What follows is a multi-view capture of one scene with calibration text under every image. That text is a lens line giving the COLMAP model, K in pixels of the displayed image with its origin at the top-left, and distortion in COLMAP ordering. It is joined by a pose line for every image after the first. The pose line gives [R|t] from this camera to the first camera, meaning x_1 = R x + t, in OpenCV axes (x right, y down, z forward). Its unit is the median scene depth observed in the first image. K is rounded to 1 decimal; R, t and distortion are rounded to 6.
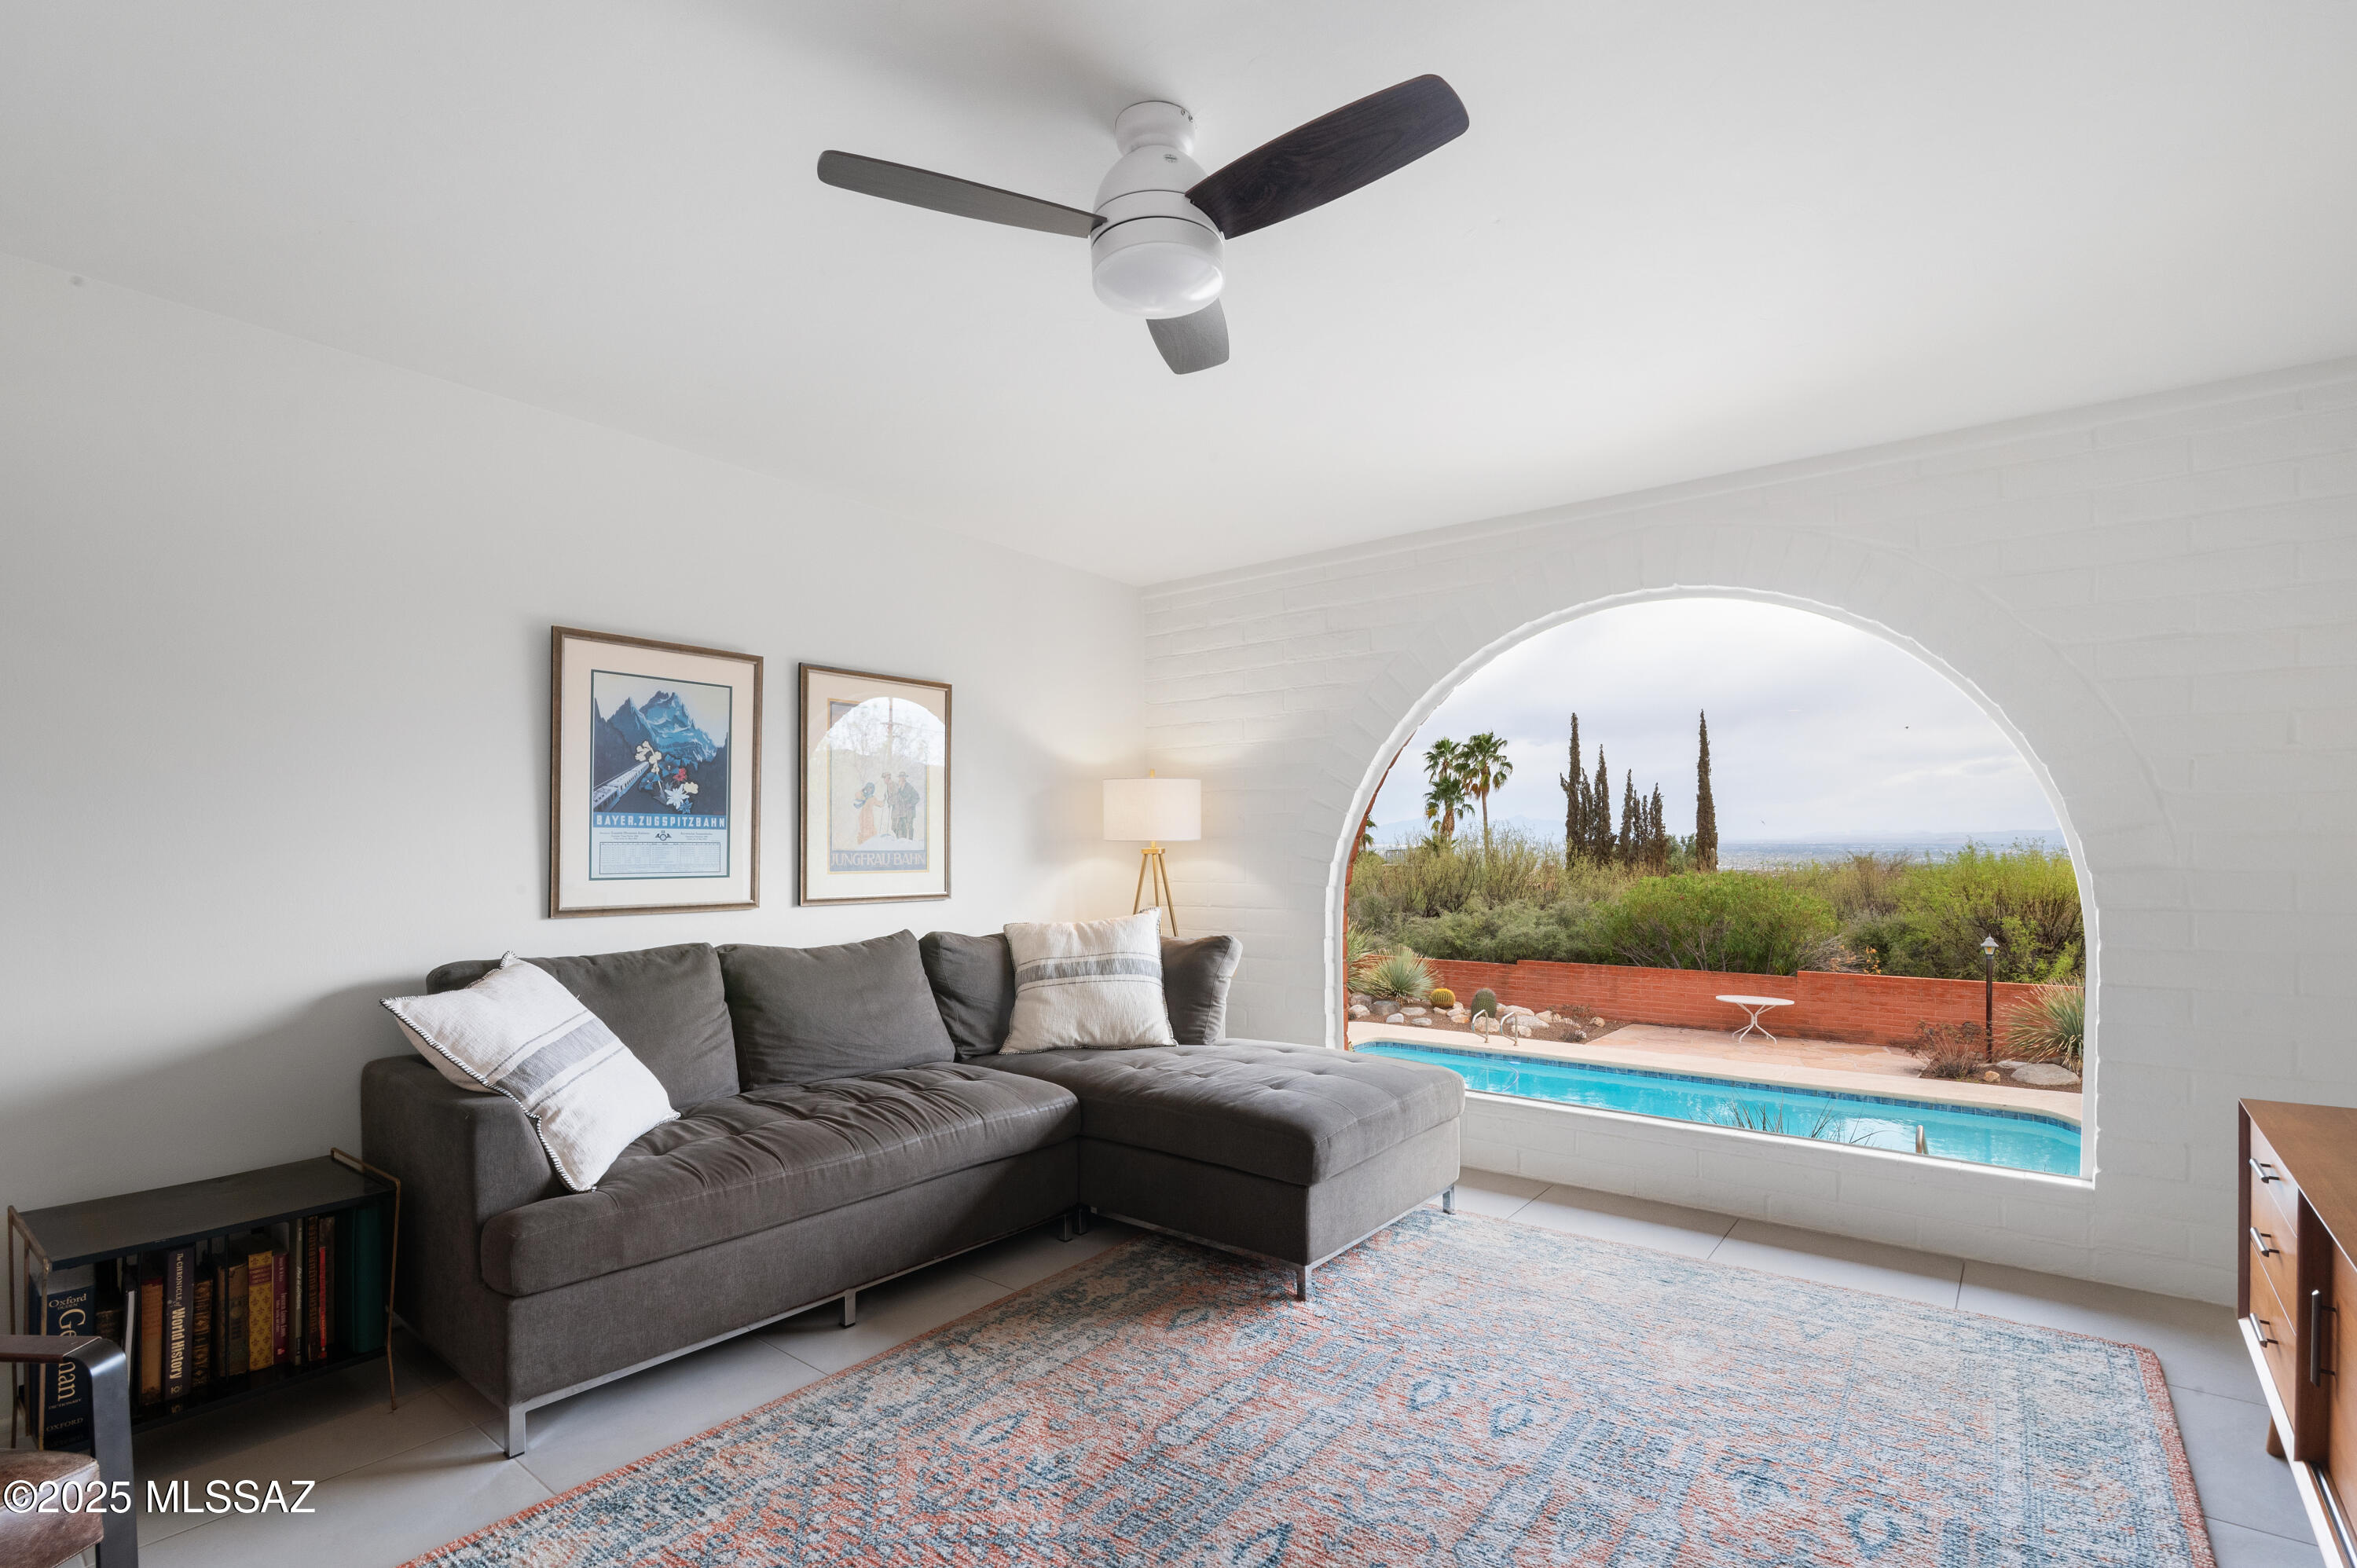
lens RADIAL K [[1094.4, 0, 1191.5], [0, 1094.4, 860.5], [0, 0, 1]] dist [-0.014026, 0.000122]
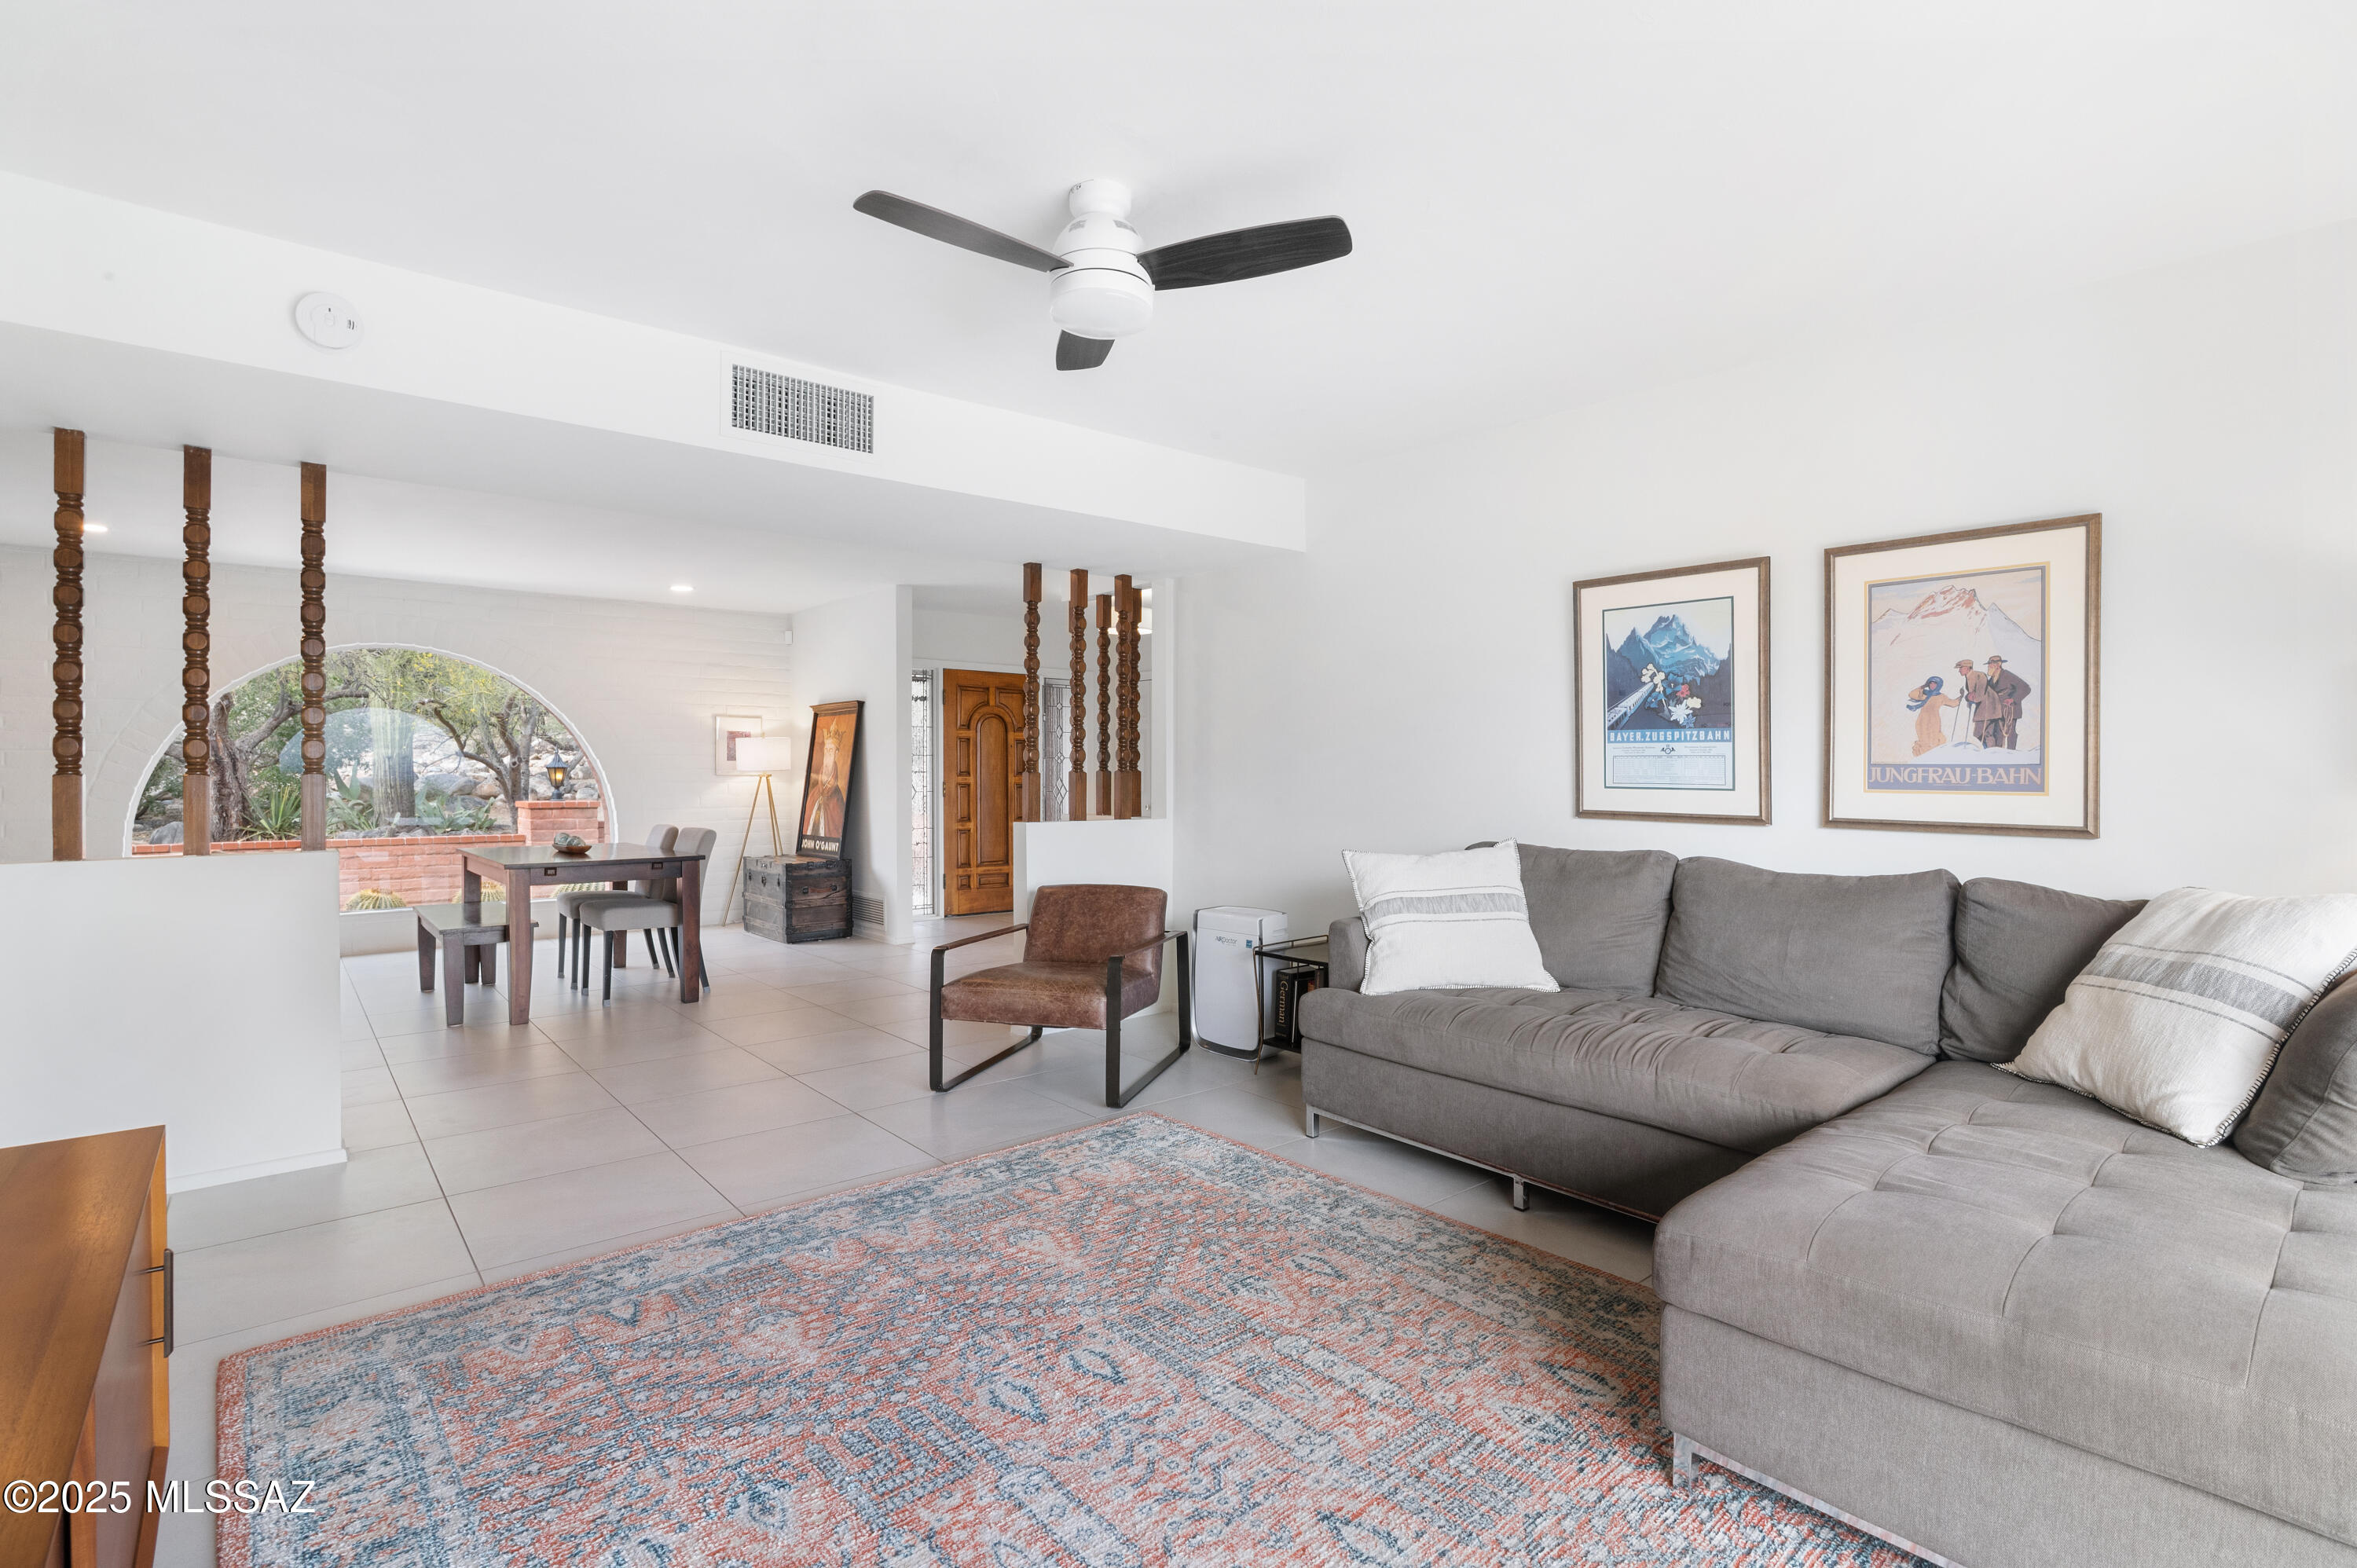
lens RADIAL K [[1094.4, 0, 1179.7], [0, 1094.4, 766.0], [0, 0, 1]] dist [-0.014026, 0.000122]
pose [[-0.189501, -0.000899, -0.981880, 0.658664], [-0.016372, 0.999863, 0.002244, -0.000795], [0.981744, 0.016500, -0.189490, 0.725332]]
